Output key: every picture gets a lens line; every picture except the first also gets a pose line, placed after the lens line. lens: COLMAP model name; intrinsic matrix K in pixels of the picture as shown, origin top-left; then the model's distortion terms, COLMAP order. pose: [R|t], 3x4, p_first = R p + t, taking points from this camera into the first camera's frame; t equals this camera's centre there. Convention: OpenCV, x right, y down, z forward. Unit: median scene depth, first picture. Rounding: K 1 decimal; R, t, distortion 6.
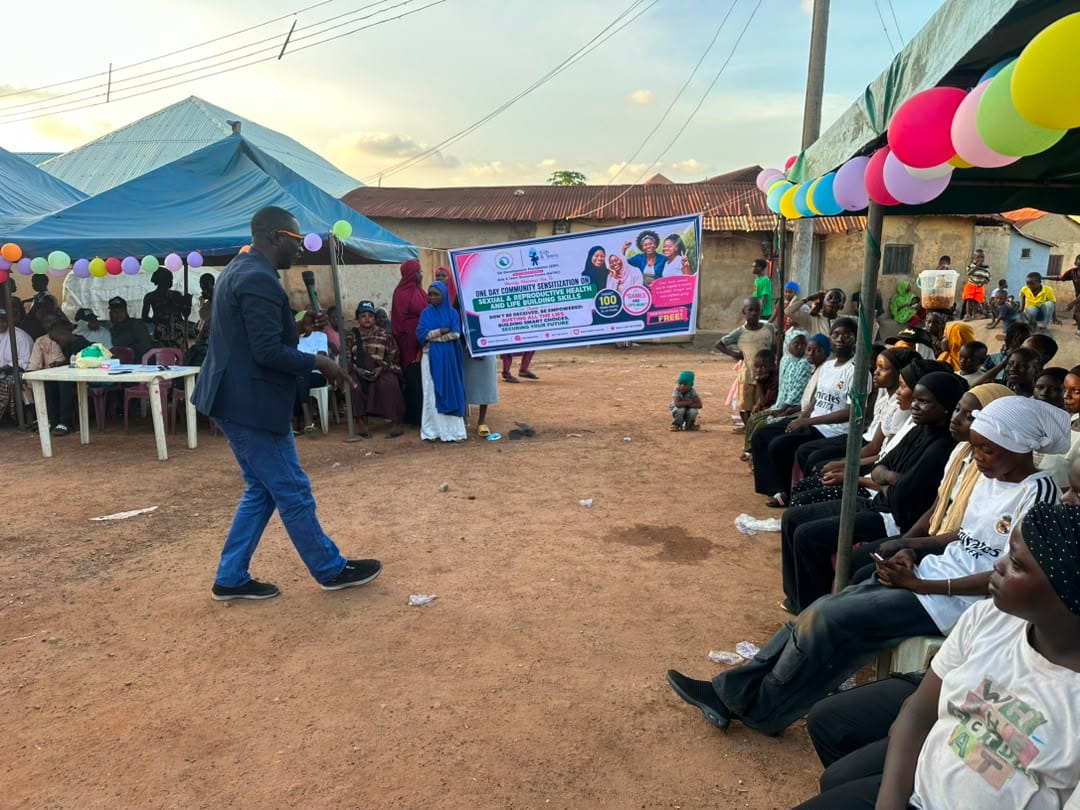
lens RADIAL K [[756.0, 0, 514.4], [0, 756.0, 405.4], [0, 0, 1]] dist [0.019871, -0.040077]
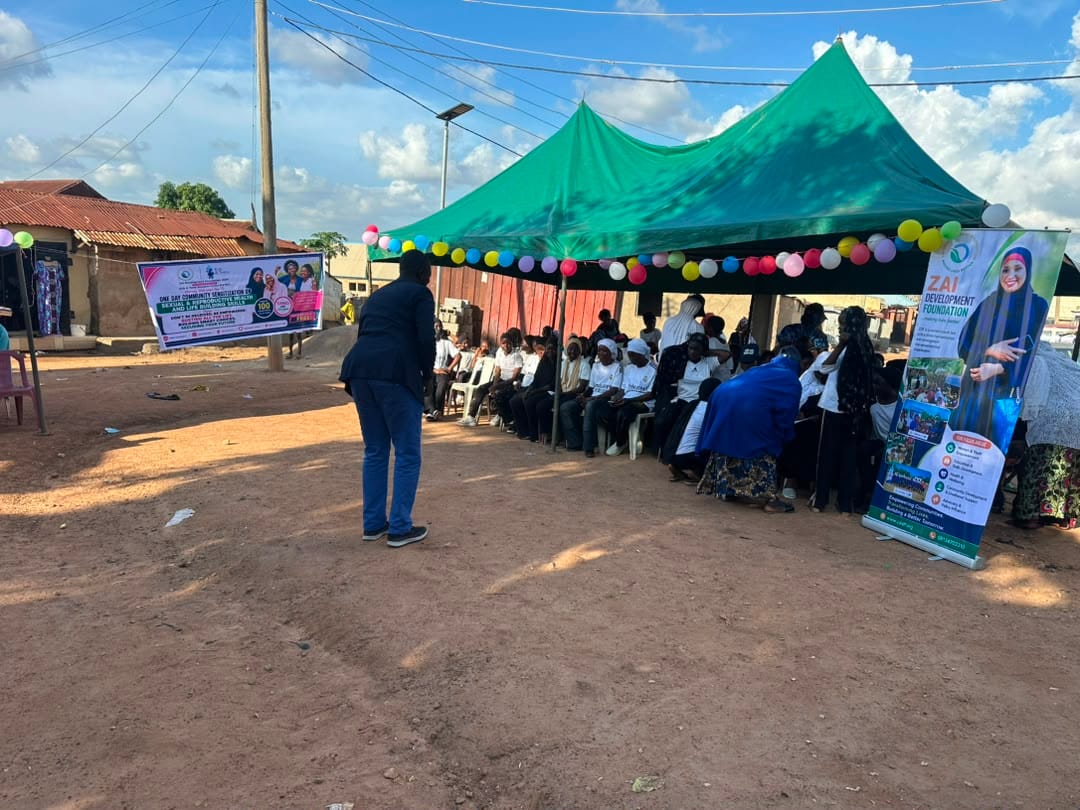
lens RADIAL K [[756.0, 0, 547.8], [0, 756.0, 403.6], [0, 0, 1]] dist [0.019871, -0.040077]
pose [[0.513858, -0.092087, 0.852919, -0.832103], [0.109340, 0.993144, 0.041353, 0.043022], [-0.850879, 0.072008, 0.520403, -0.183533]]
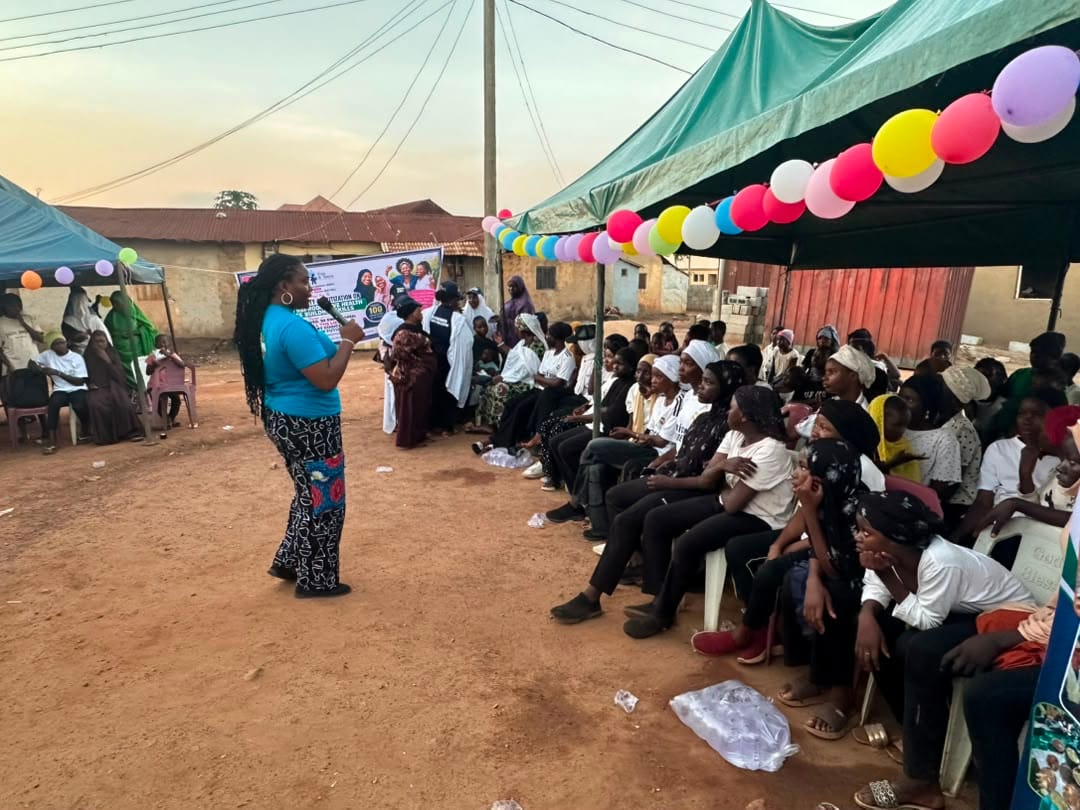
lens RADIAL K [[708.3, 0, 539.1], [0, 708.3, 401.7], [0, 0, 1]] dist [0.006563, -0.002157]
pose [[0.887343, -0.081291, 0.453888, -0.189707], [0.088419, 0.996068, 0.005537, 0.032886], [-0.452554, 0.035219, 0.891041, -0.196017]]
